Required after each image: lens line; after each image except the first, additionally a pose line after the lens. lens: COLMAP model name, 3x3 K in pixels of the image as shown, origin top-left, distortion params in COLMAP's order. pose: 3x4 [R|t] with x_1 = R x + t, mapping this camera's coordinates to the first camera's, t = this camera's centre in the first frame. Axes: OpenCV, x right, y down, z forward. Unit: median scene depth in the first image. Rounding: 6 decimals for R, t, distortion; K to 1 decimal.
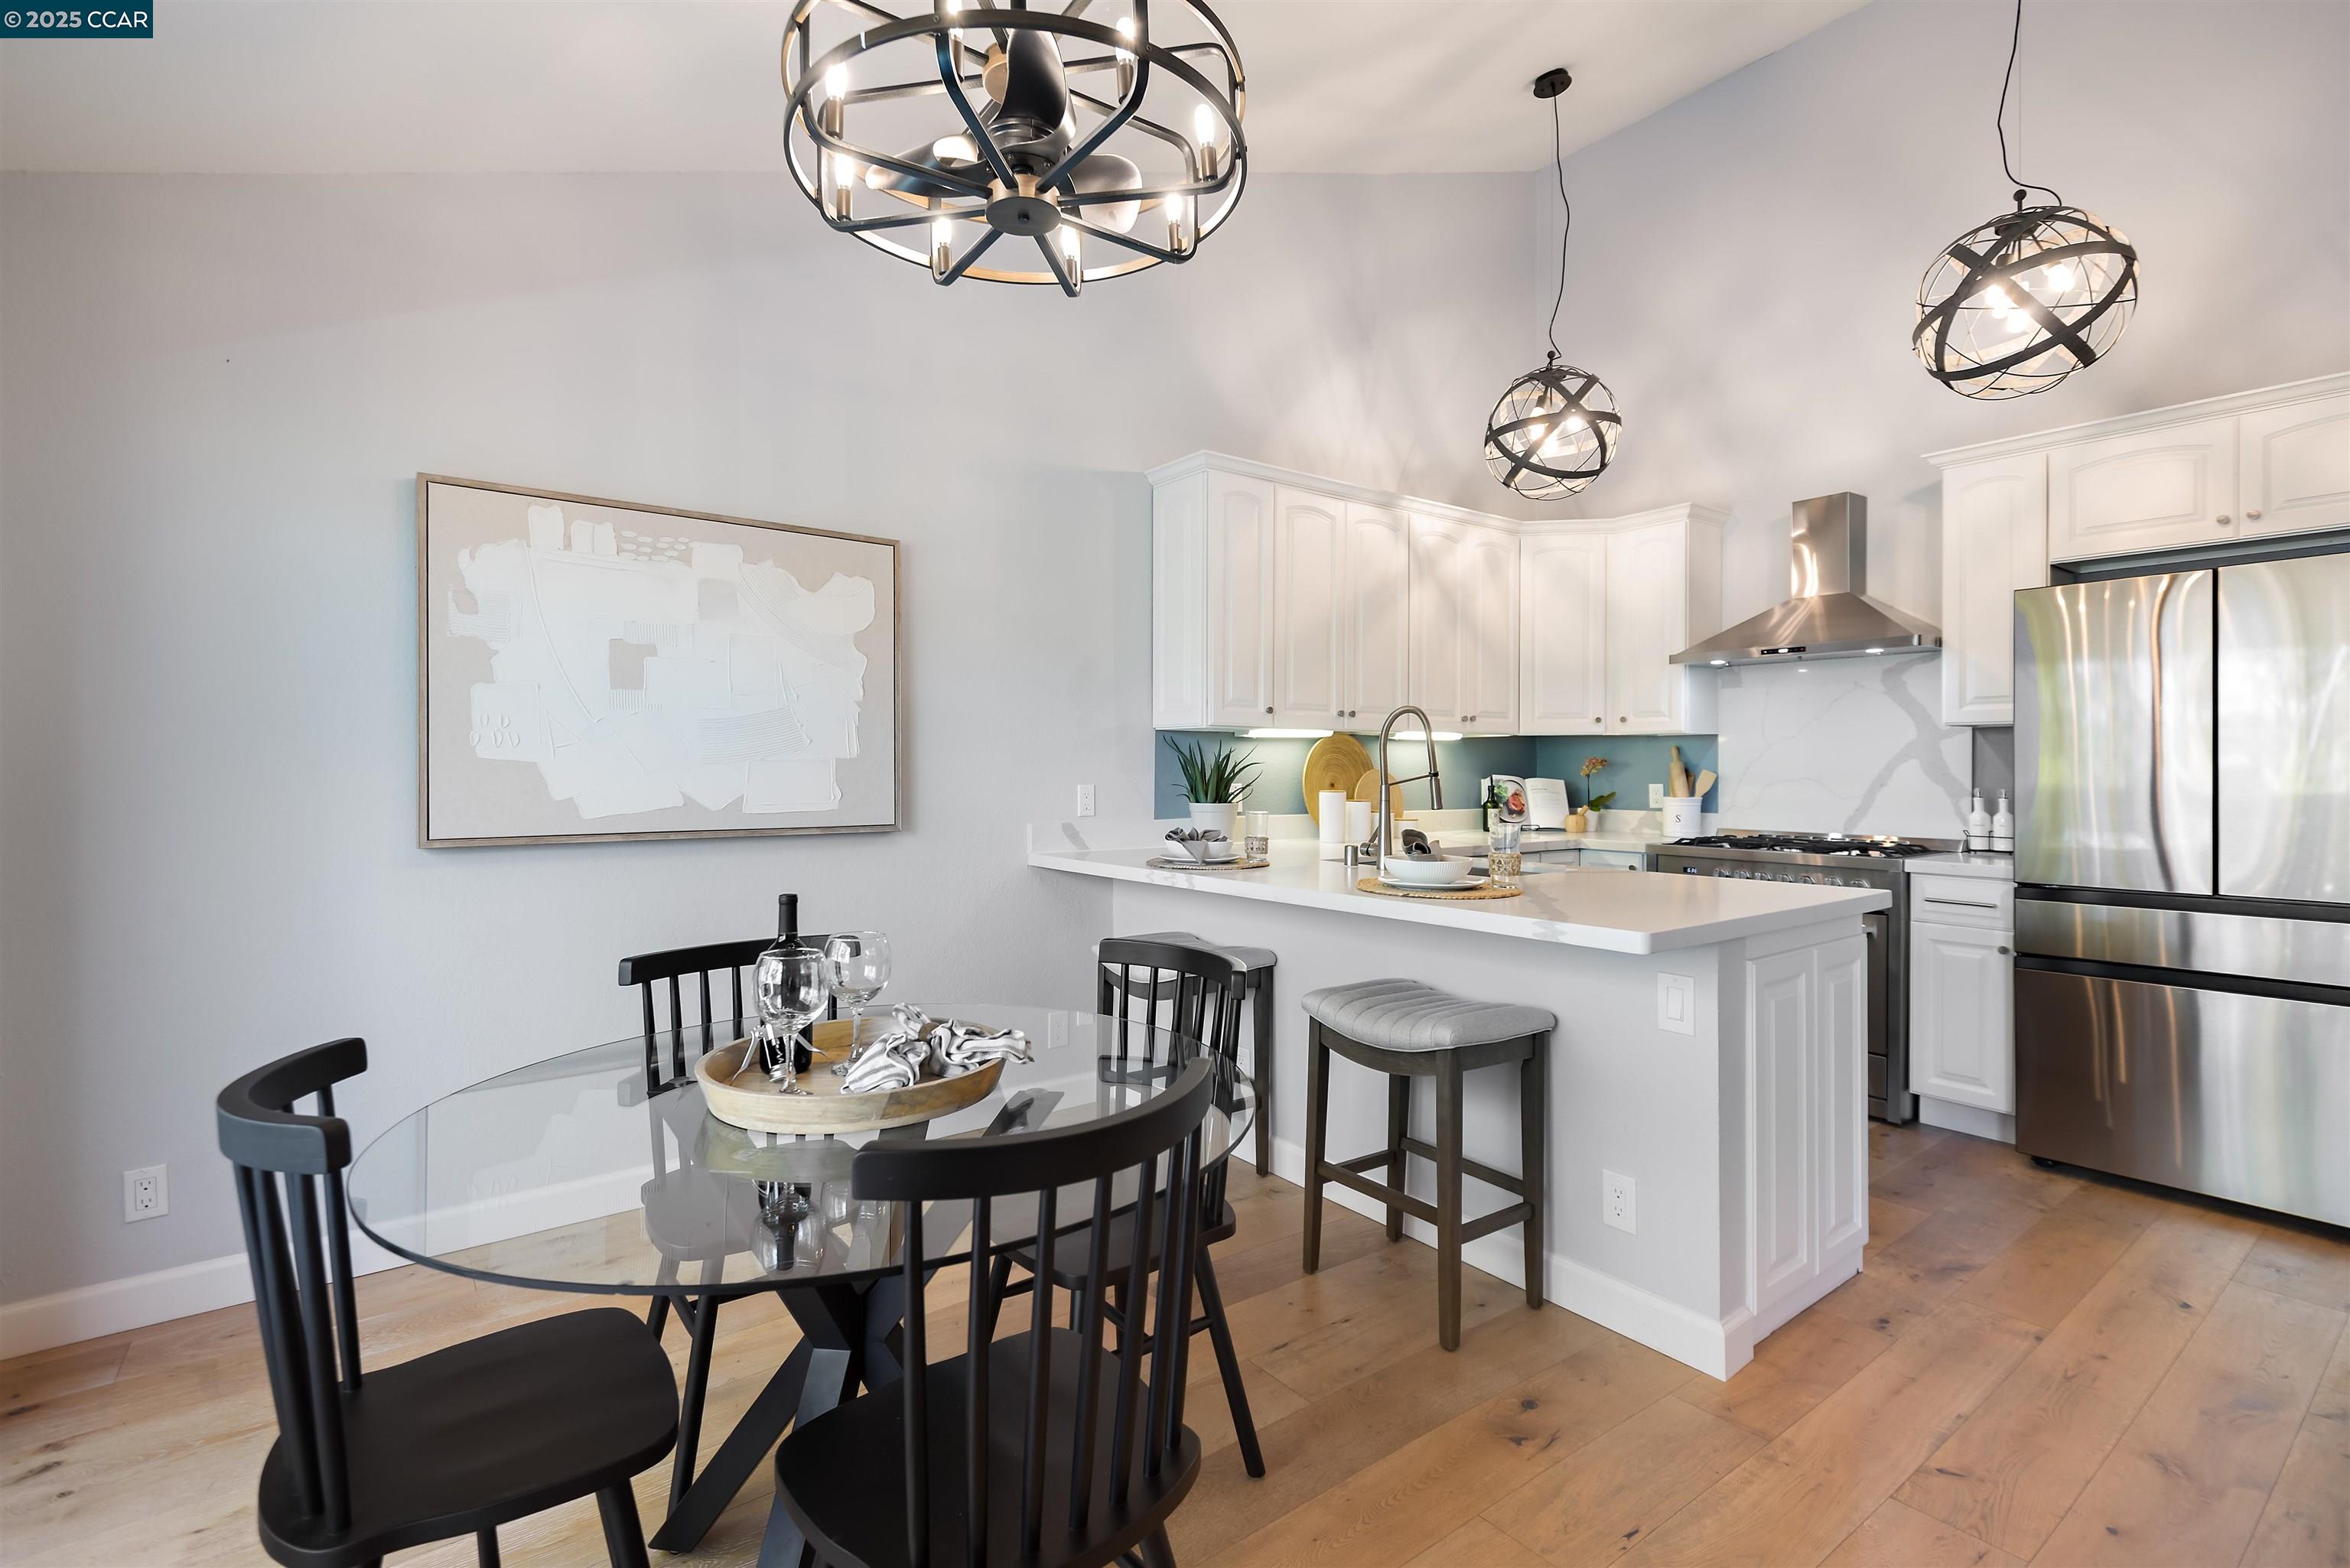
lens RADIAL K [[1033.3, 0, 1171.6], [0, 1033.3, 777.8], [0, 0, 1]] dist [0.023765, -0.014011]
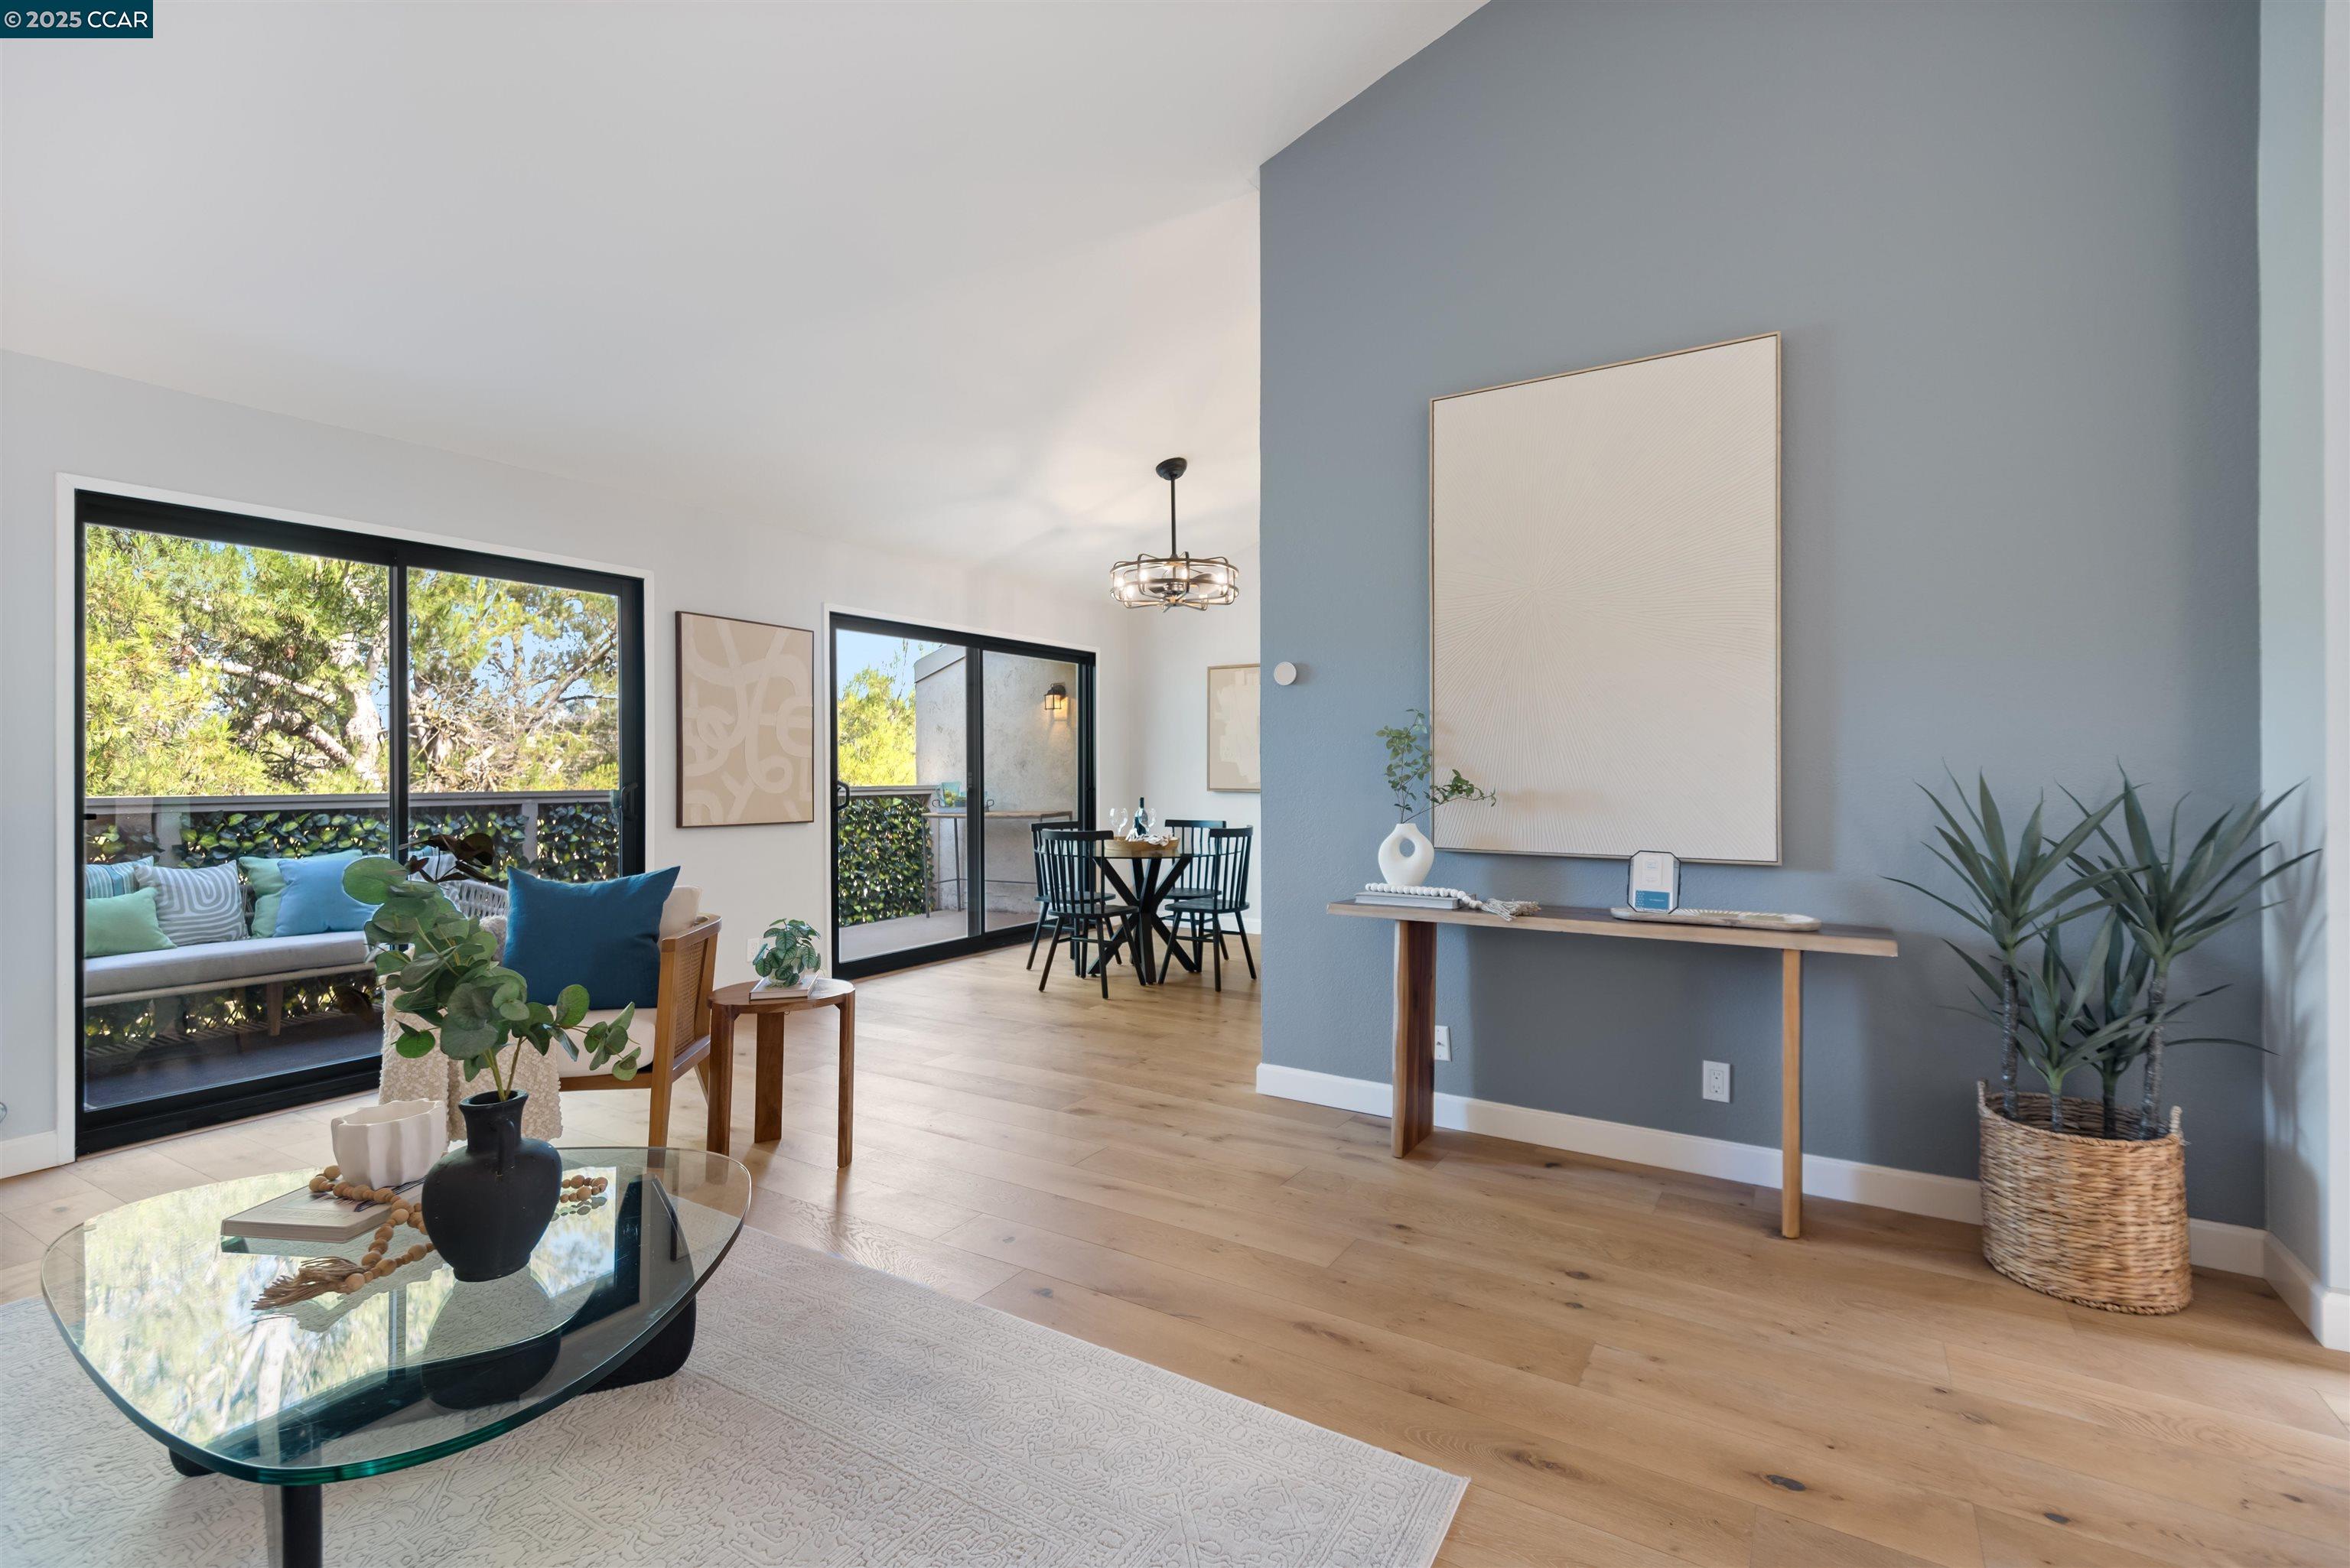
lens RADIAL K [[1033.3, 0, 1171.6], [0, 1033.3, 777.8], [0, 0, 1]] dist [0.023765, -0.014011]
pose [[0.367281, 0.008437, -0.930072, 1.289607], [-0.005657, 0.999961, 0.006837, 0.005332], [0.930093, 0.002751, 0.367314, -0.124092]]
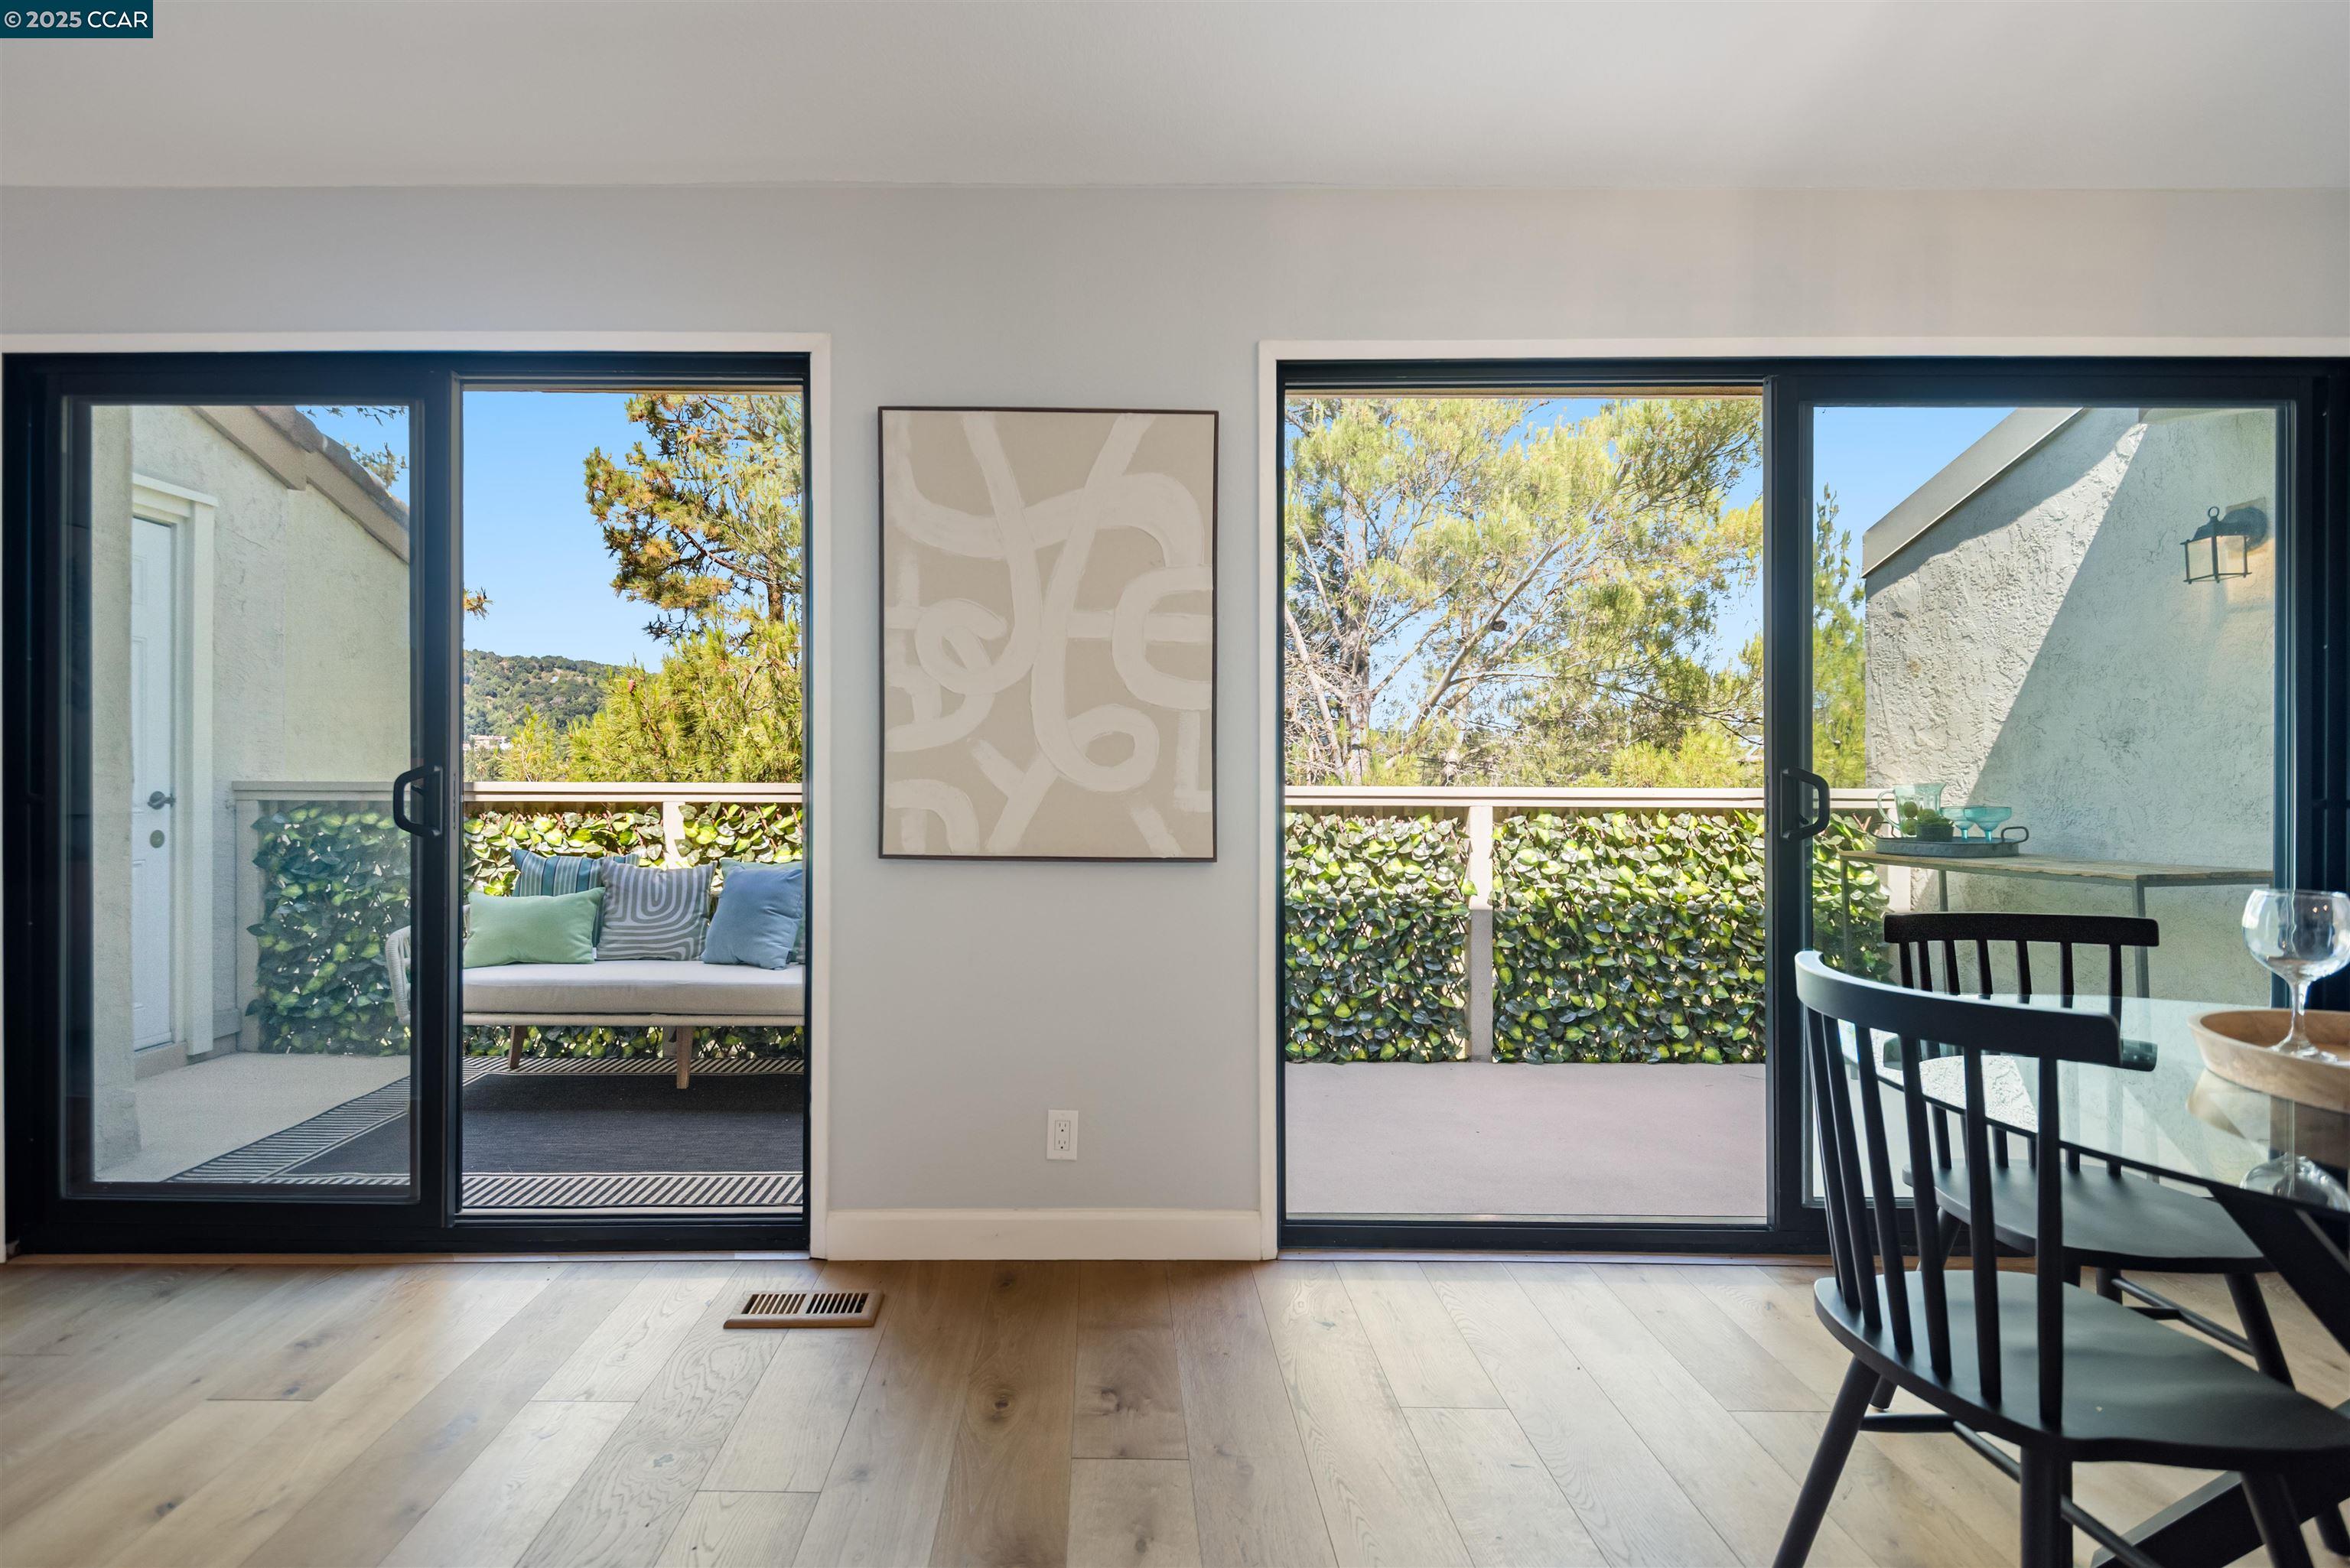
lens RADIAL K [[1089.5, 0, 1175.0], [0, 1089.5, 784.0], [0, 0, 1]] dist [0.029748, -0.018108]
pose [[-0.591949, 0.007713, -0.805938, 0.344005], [-0.007079, 0.999866, 0.014769, 0.023387], [0.805944, 0.014448, -0.591815, 0.282007]]
